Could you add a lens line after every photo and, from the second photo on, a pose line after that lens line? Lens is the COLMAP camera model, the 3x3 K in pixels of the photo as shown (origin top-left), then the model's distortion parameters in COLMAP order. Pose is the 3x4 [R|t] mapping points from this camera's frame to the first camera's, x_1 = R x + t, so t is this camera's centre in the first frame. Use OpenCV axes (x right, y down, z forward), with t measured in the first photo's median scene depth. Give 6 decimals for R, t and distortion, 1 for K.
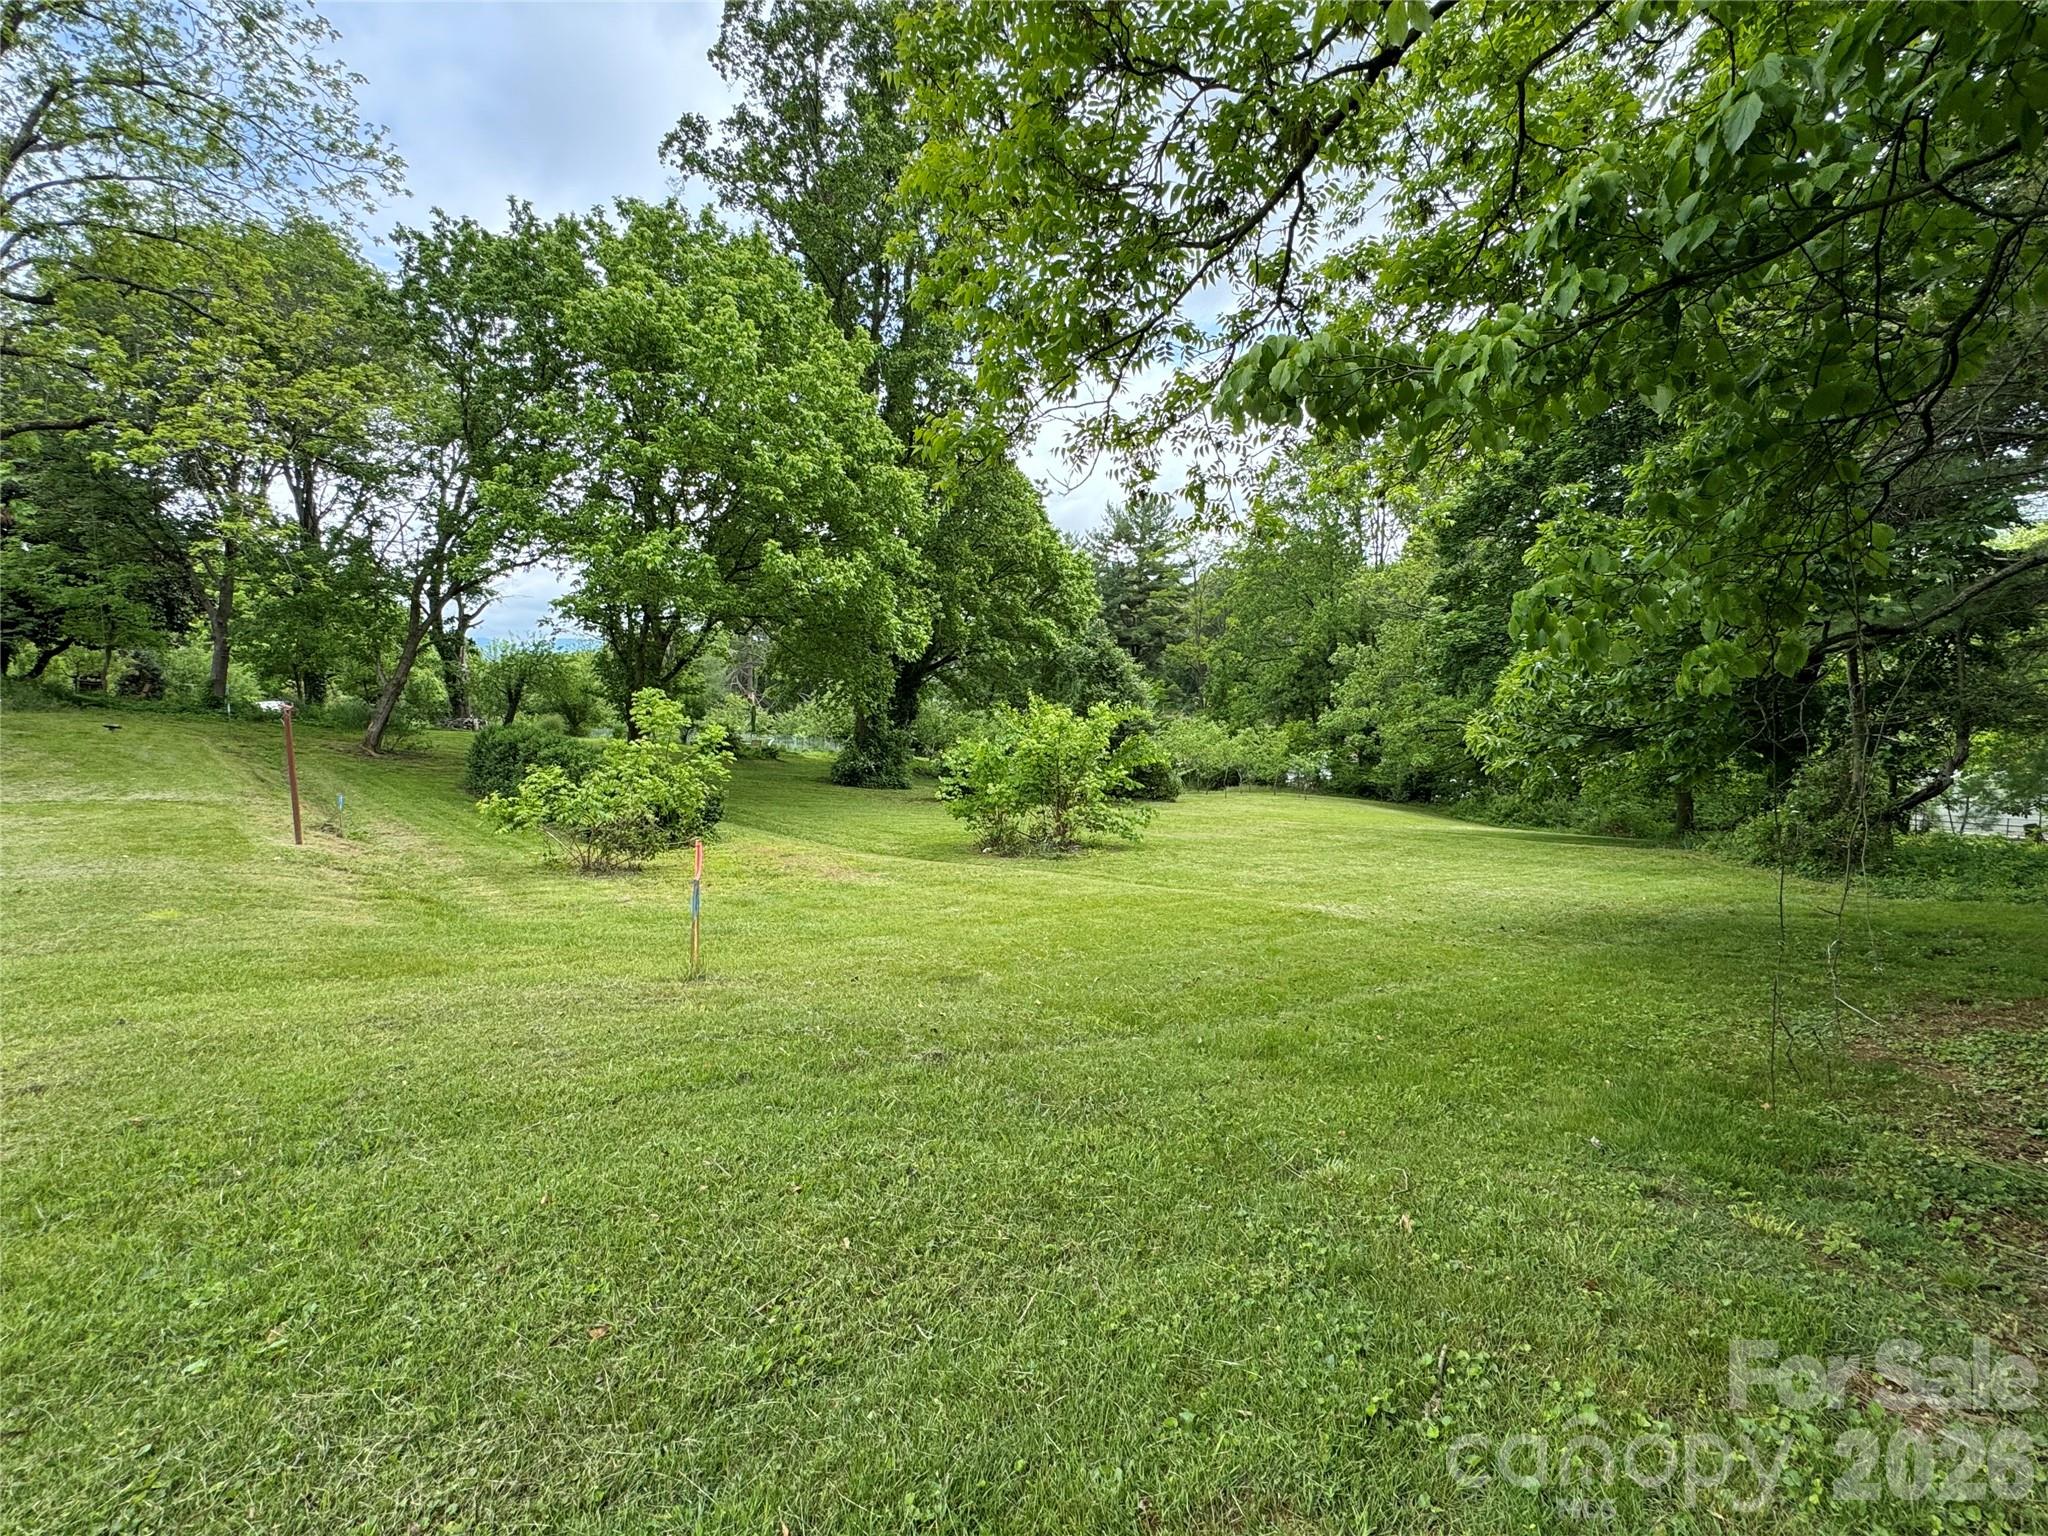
lens RADIAL K [[943.6, 0, 1021.5], [0, 943.6, 741.7], [0, 0, 1]] dist [-0.036622, -0.000012]
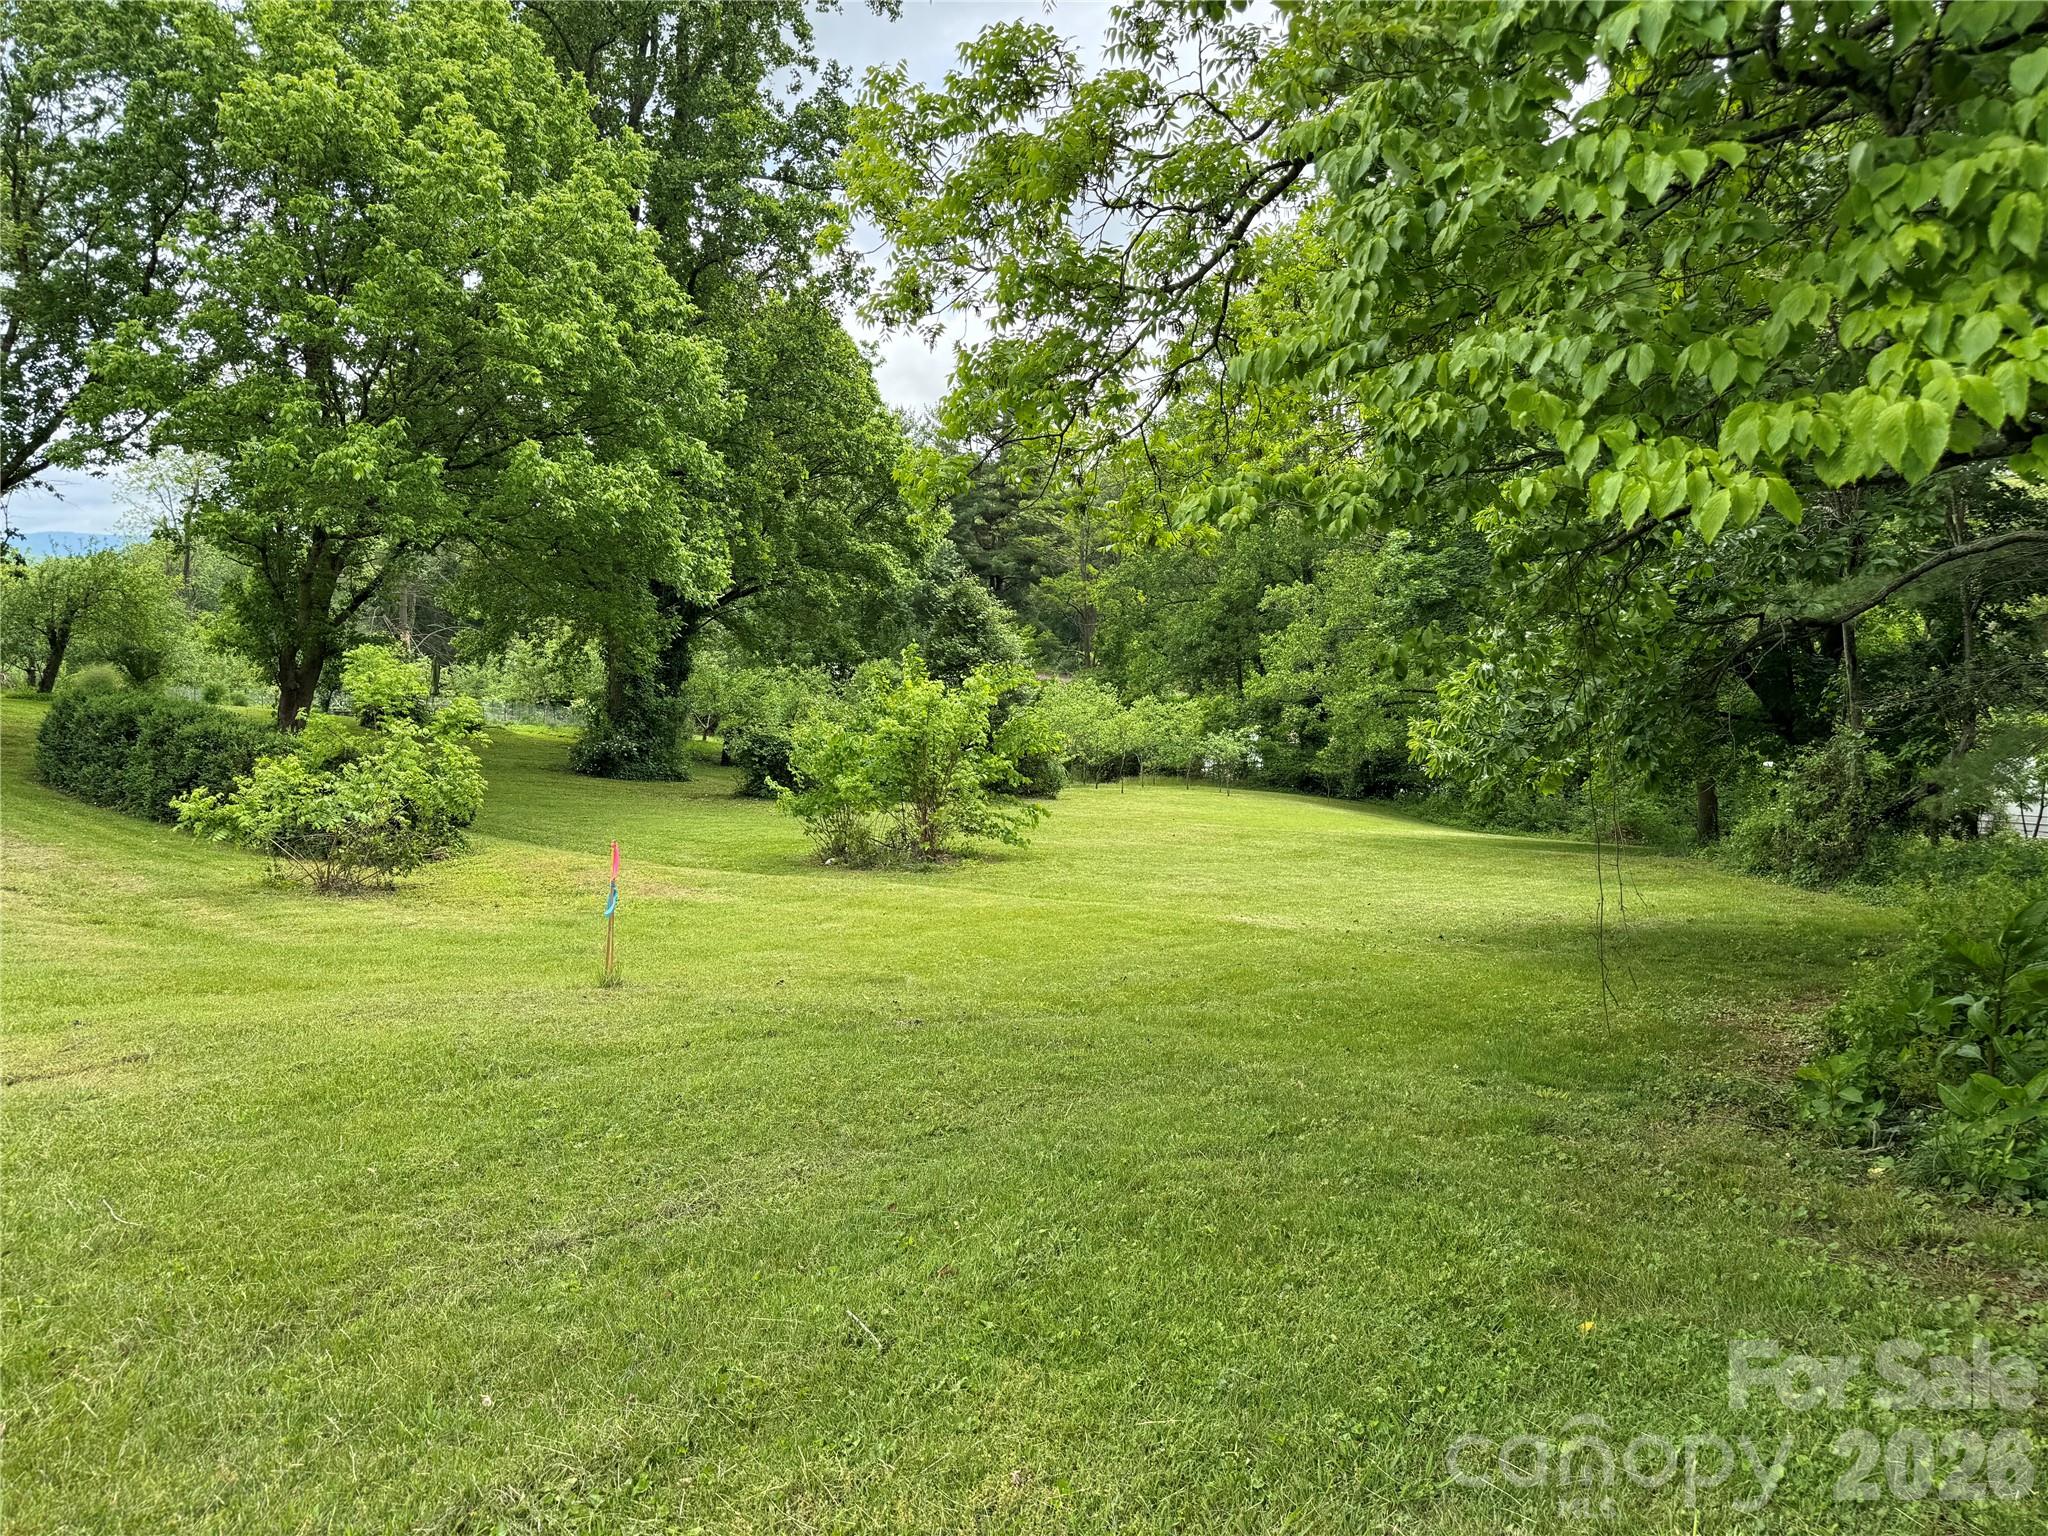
lens RADIAL K [[1444.1, 0, 1024.0], [0, 1444.1, 768.0], [0, 0, 1]] dist [0.000074, -0.132624]
pose [[0.988158, 0.001296, 0.153437, -0.045563], [-0.007840, 0.999085, 0.042050, -0.009431], [-0.153242, -0.042755, 0.987263, -0.142504]]
